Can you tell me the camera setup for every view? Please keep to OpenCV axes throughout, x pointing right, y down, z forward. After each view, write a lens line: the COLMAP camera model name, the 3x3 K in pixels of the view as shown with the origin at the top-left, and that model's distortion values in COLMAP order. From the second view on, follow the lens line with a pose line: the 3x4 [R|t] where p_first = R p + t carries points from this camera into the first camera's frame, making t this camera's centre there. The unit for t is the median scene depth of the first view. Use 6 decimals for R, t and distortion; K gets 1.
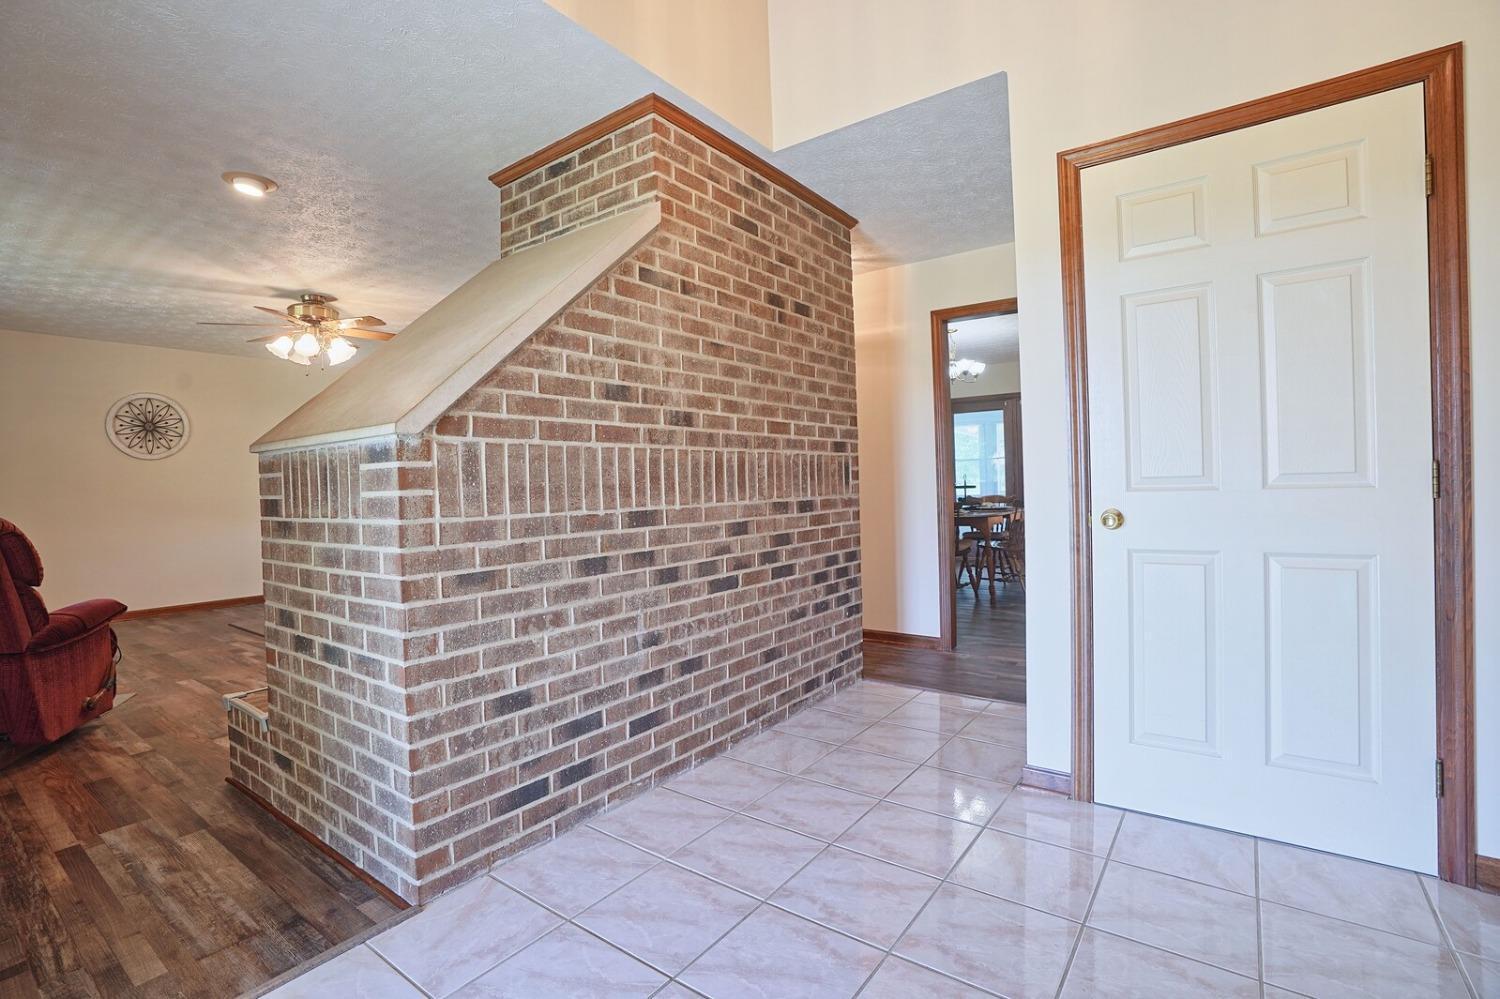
lens RADIAL K [[693.9, 0, 748.9], [0, 693.9, 497.4], [0, 0, 1]] dist [-0.058201, 0.020107]
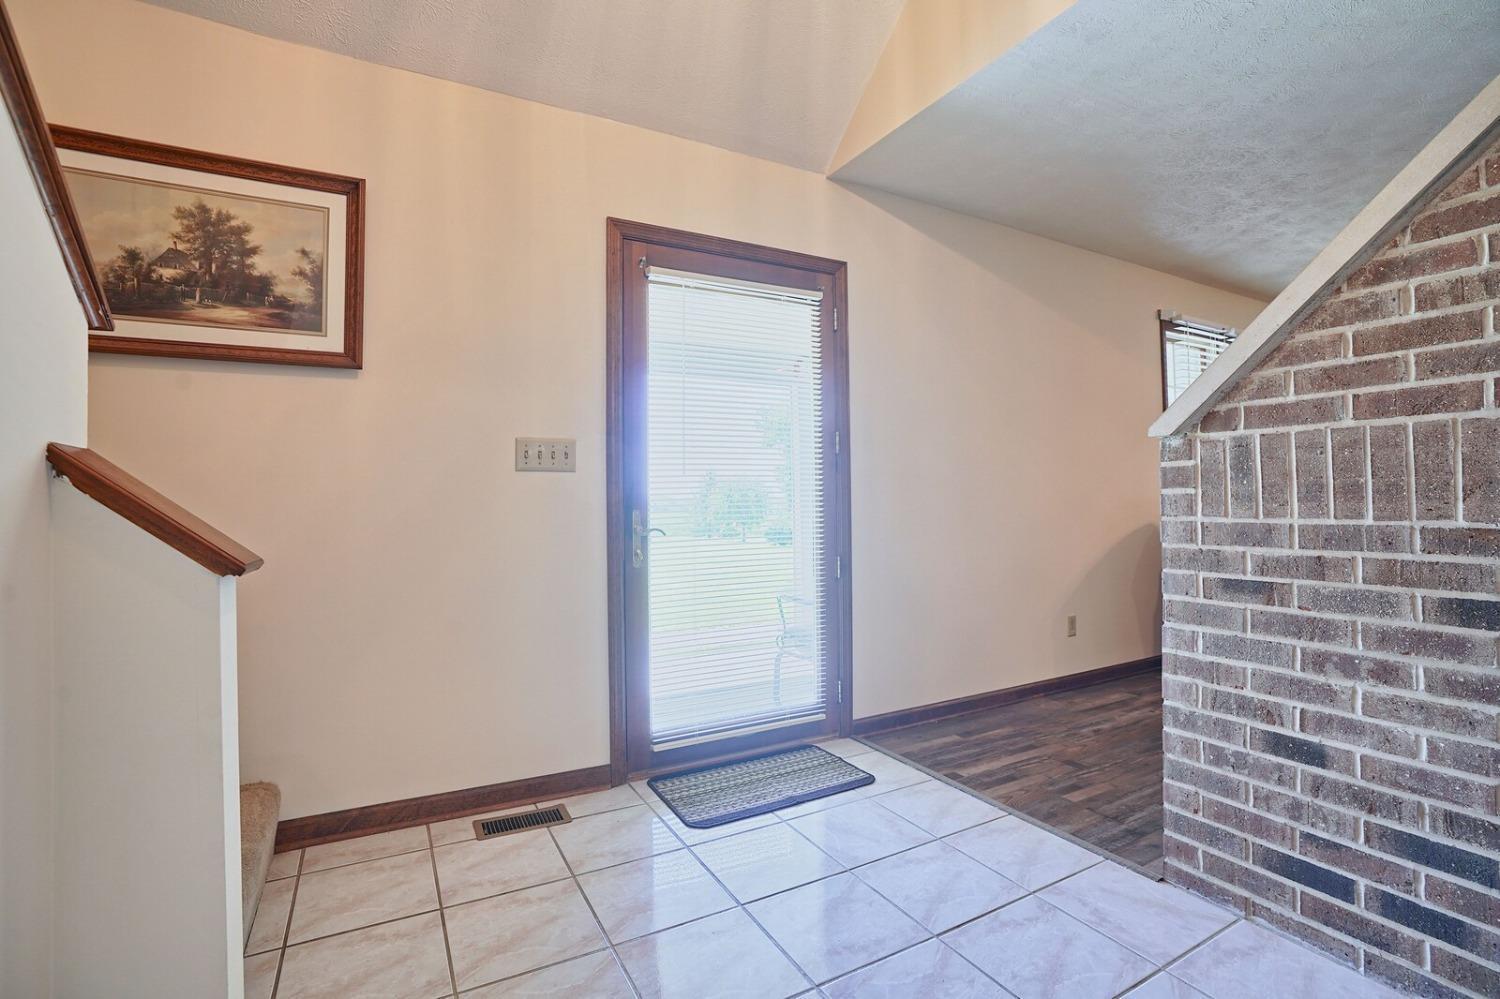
lens RADIAL K [[693.9, 0, 754.0], [0, 693.9, 488.5], [0, 0, 1]] dist [-0.058201, 0.020107]
pose [[-0.417965, 0.014505, -0.908347, 0.638108], [0.006101, 0.999895, 0.013160, -0.024768], [0.908443, -0.000042, -0.418009, 0.741872]]
